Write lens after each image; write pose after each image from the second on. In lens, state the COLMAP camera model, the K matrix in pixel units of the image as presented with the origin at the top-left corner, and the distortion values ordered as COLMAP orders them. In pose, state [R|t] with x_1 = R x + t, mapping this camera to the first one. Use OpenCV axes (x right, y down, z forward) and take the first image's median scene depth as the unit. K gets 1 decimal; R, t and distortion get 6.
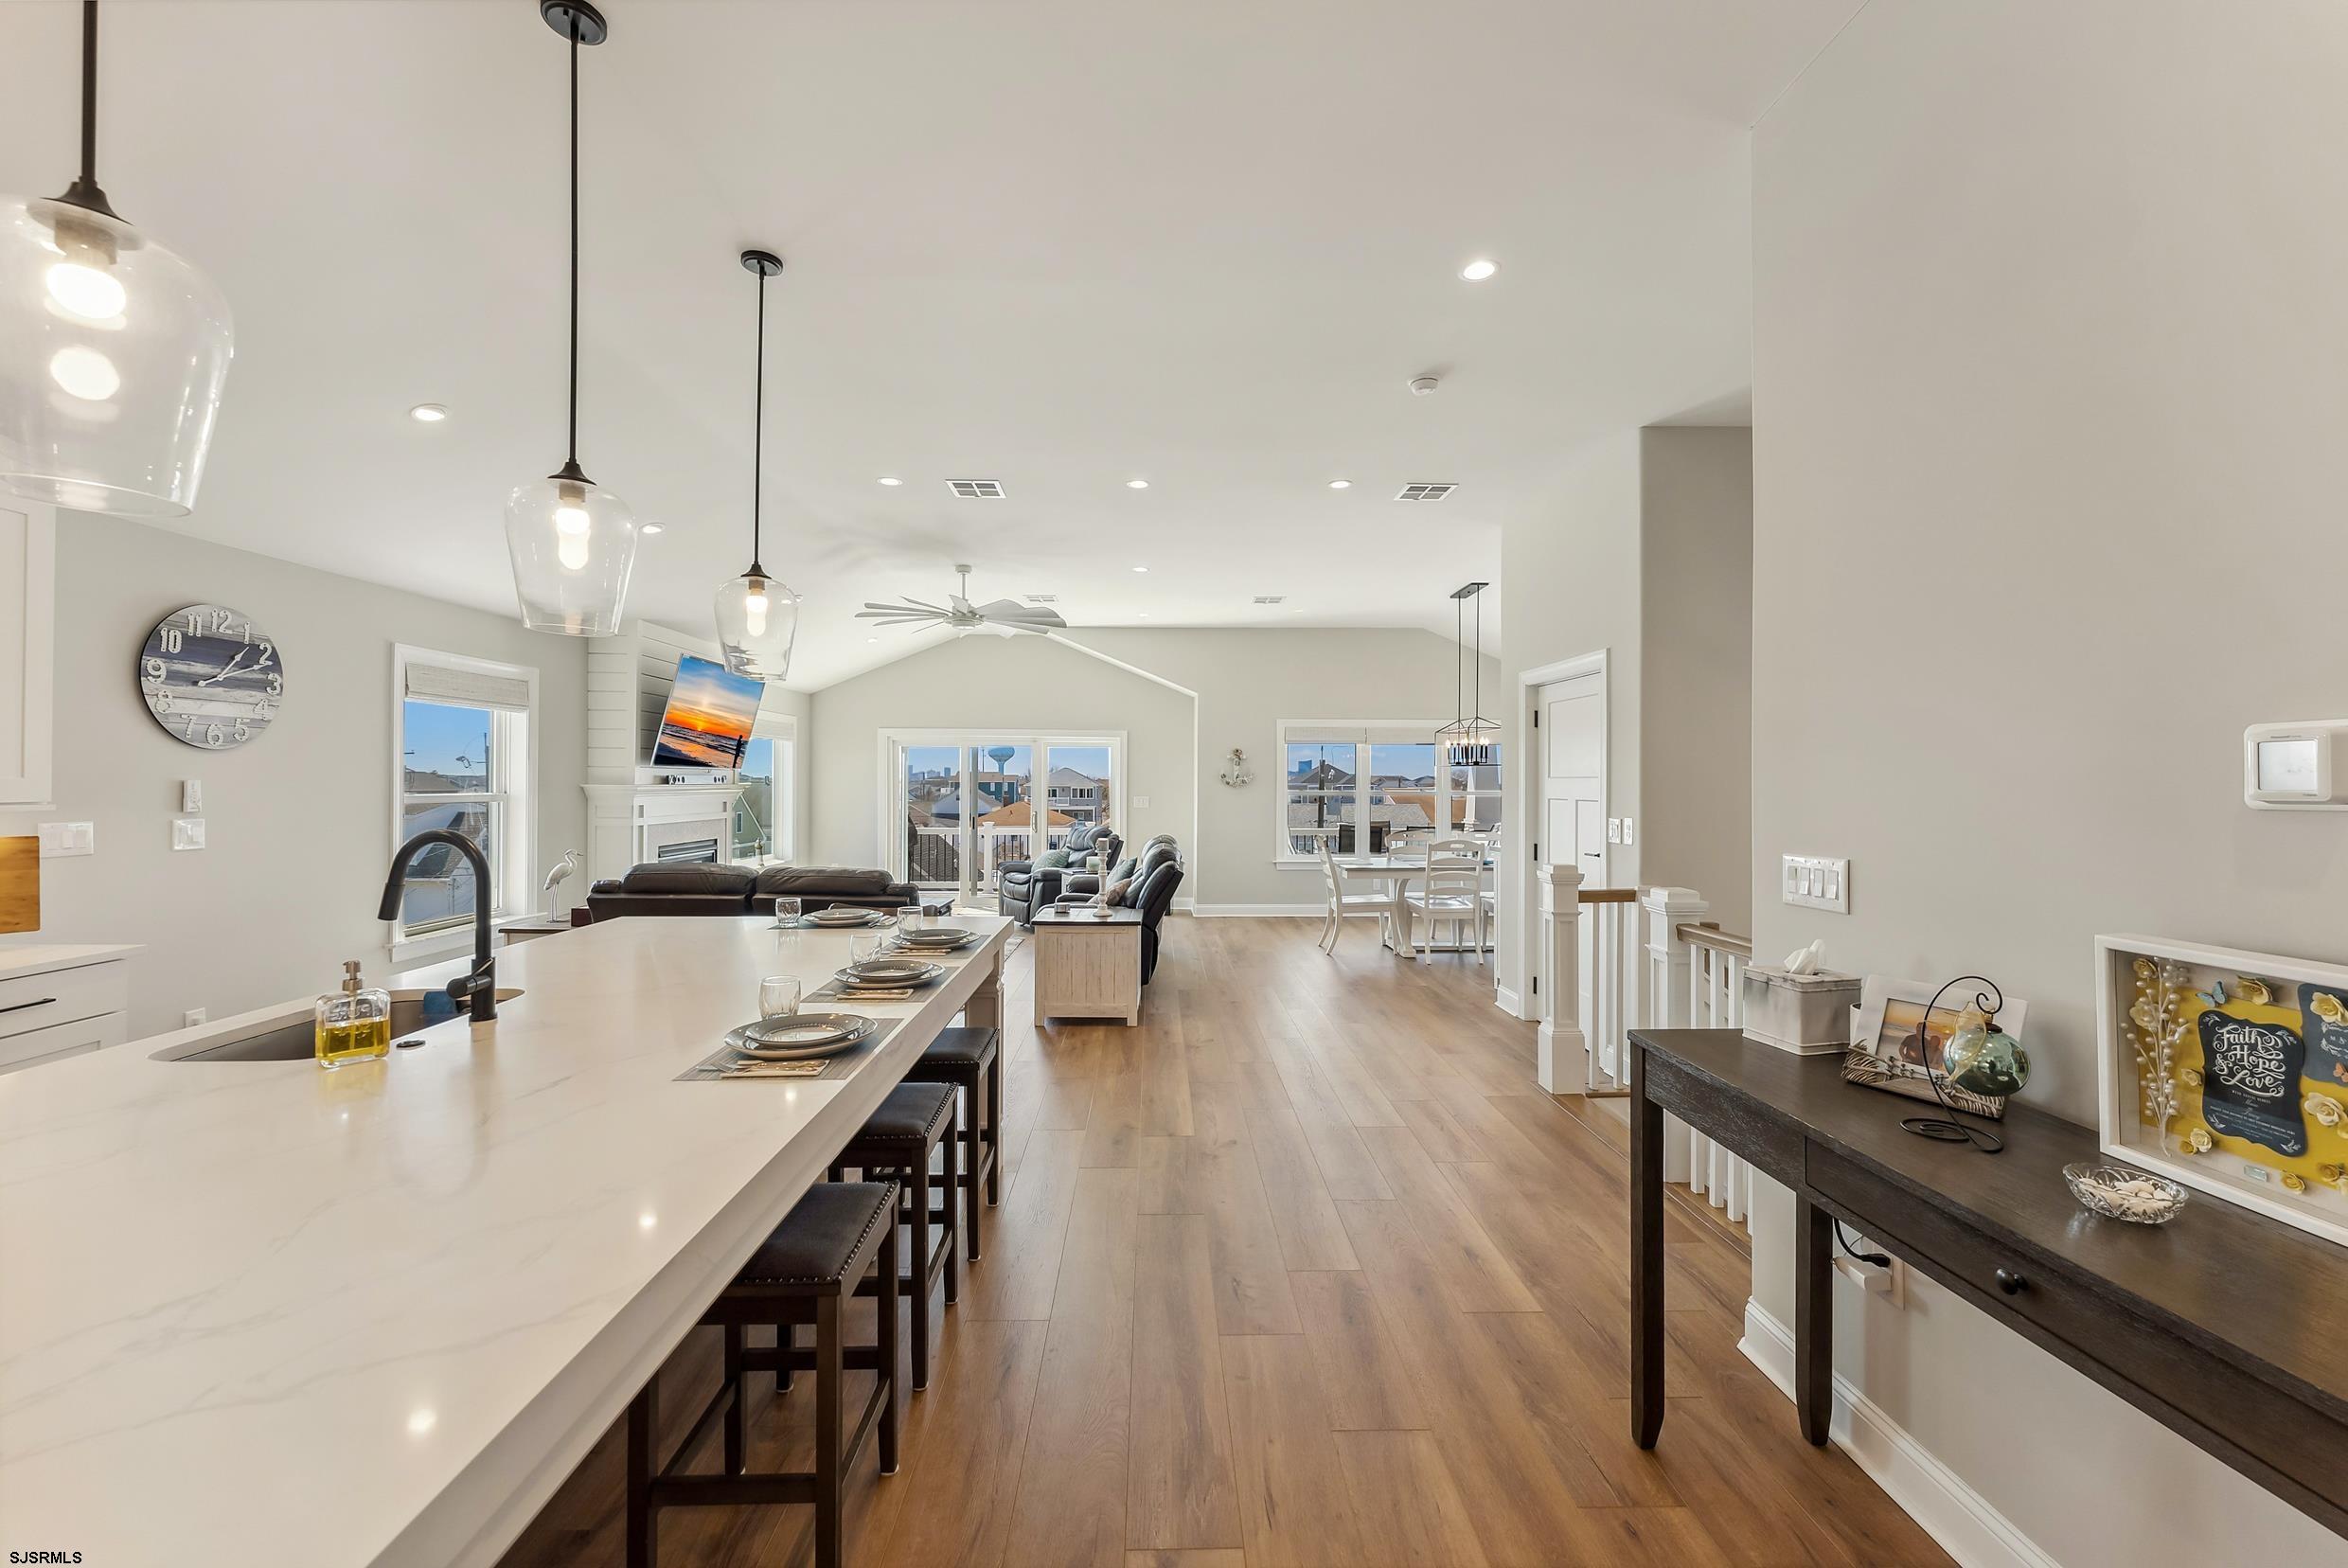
lens RADIAL K [[941.0, 0, 1182.4], [0, 941.0, 784.2], [0, 0, 1]] dist [-0.001822, -0.000458]
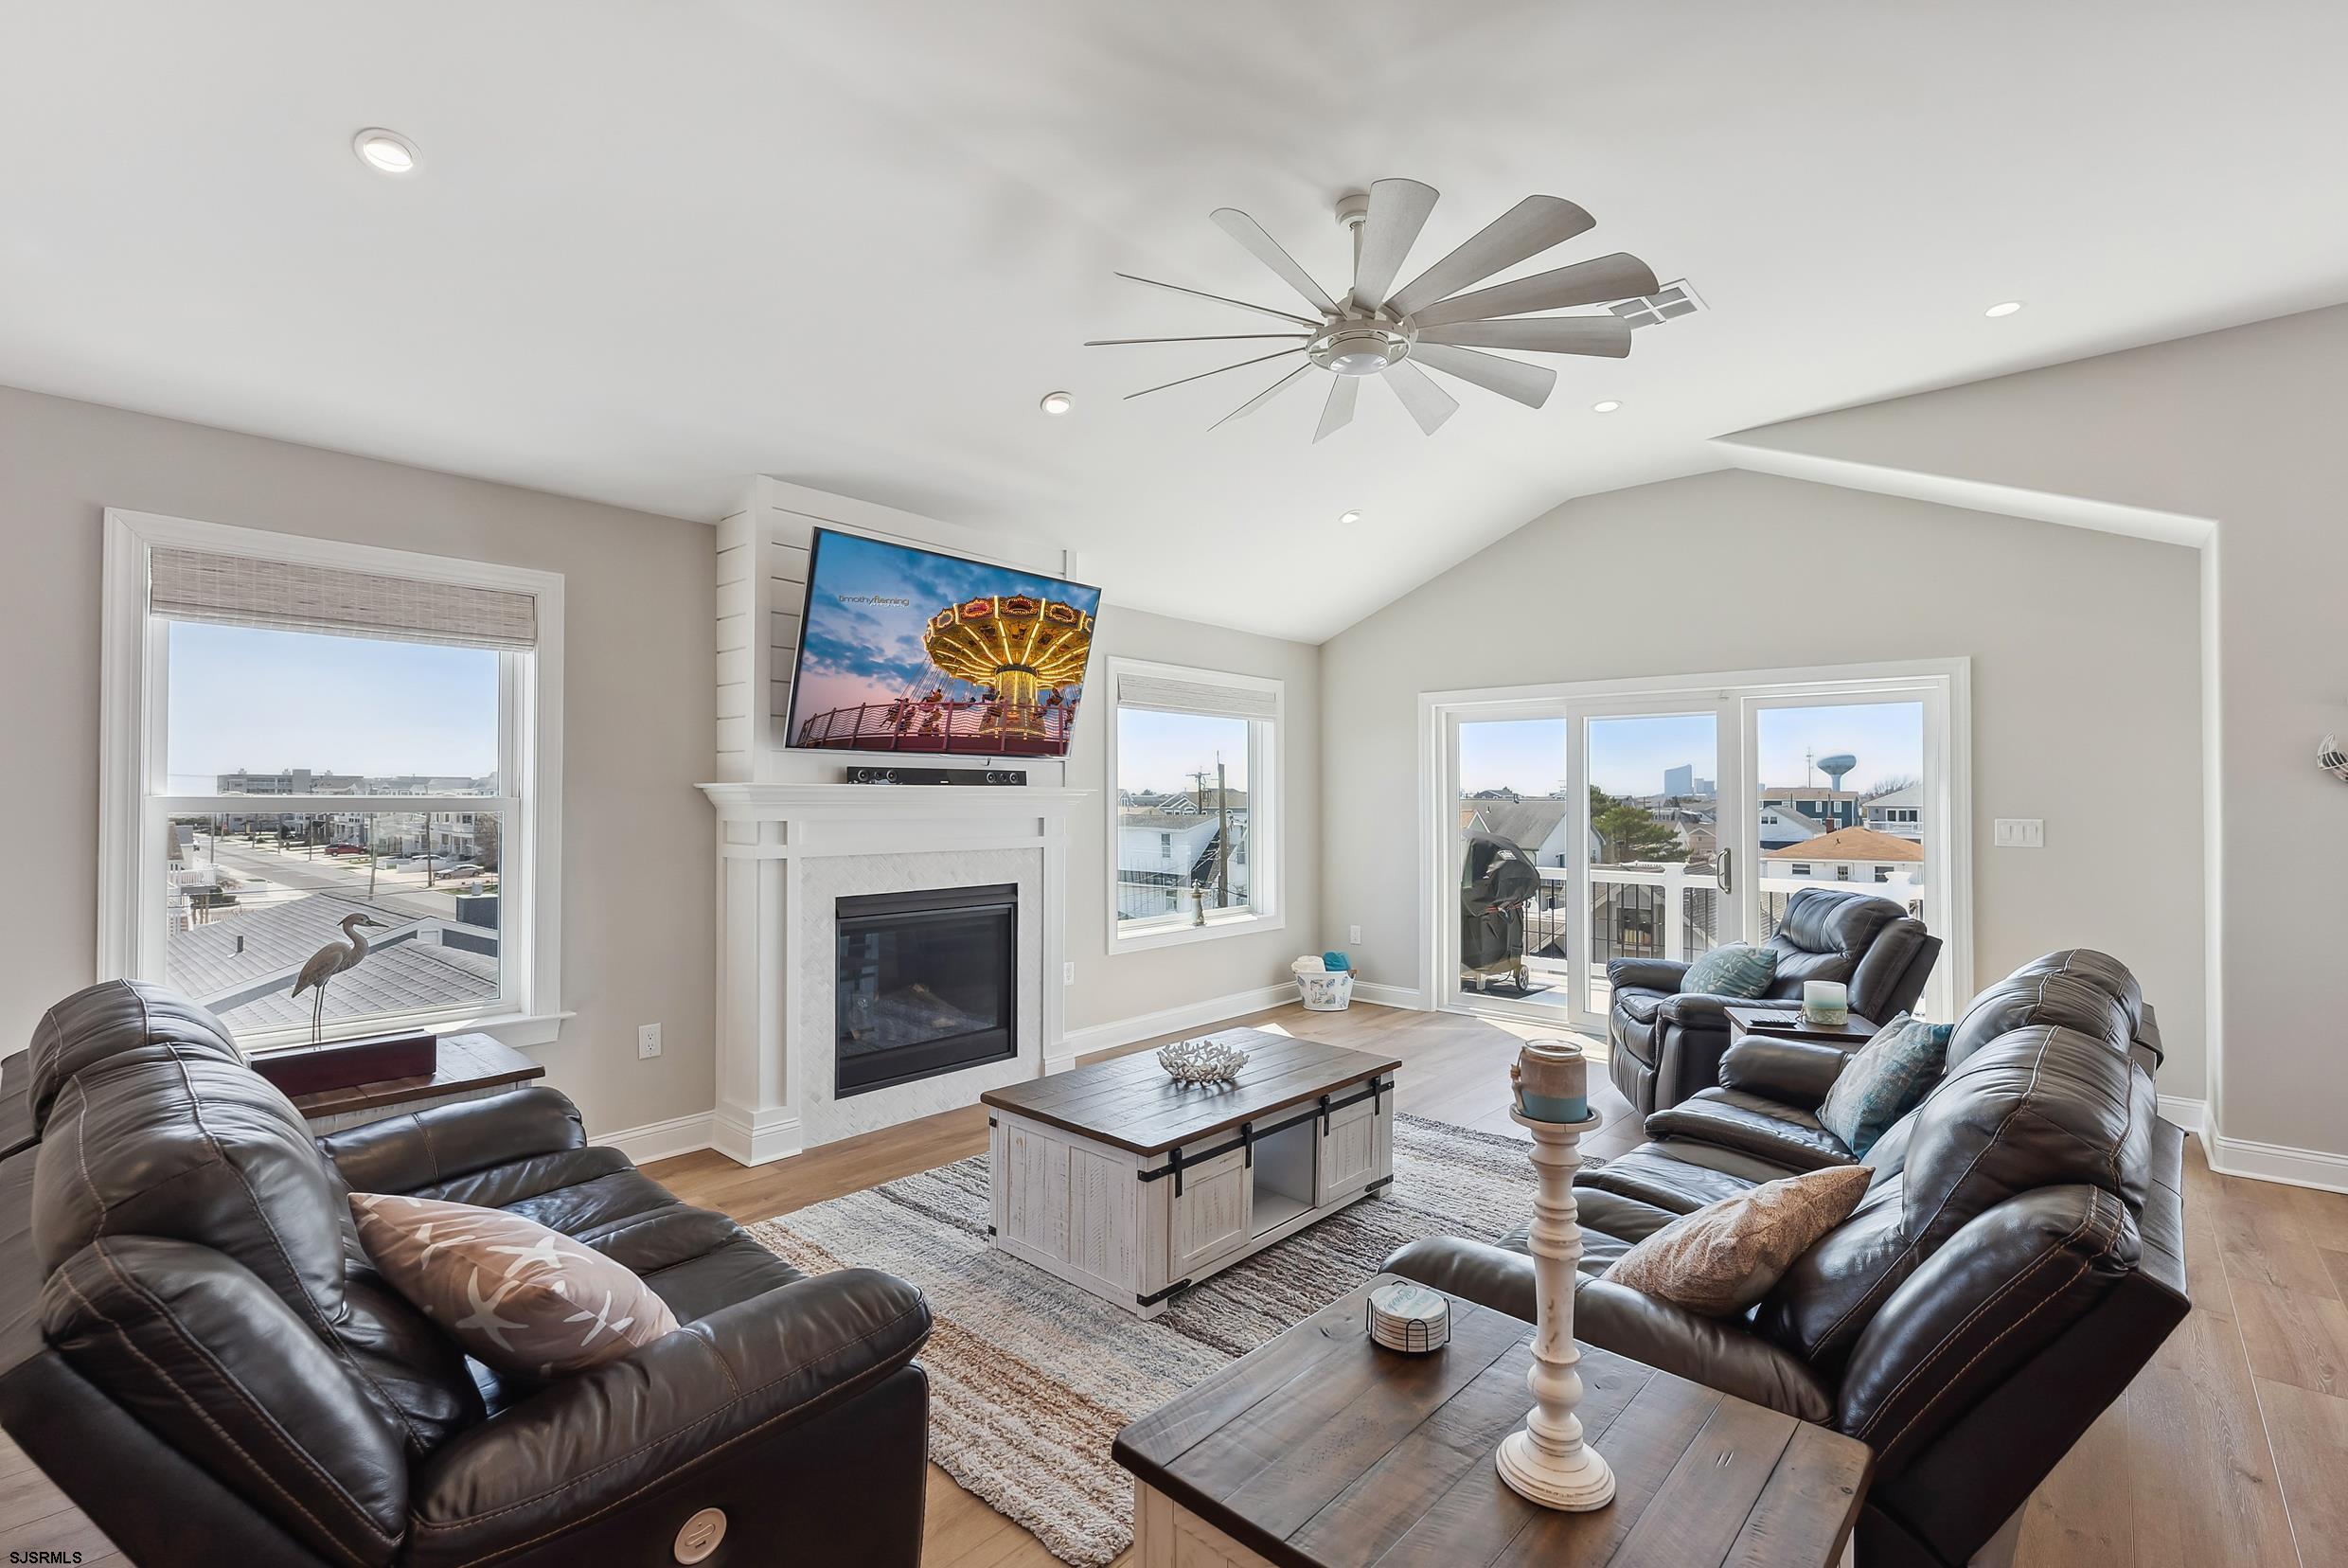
lens RADIAL K [[1014.8, 0, 1176.6], [0, 1014.8, 780.3], [0, 0, 1]] dist [0.000049, -0.000042]
pose [[0.717428, -0.014113, -0.696490, -0.004050], [-0.001796, 0.999754, -0.022108, 0.019370], [0.696631, 0.017112, 0.717226, 1.253628]]
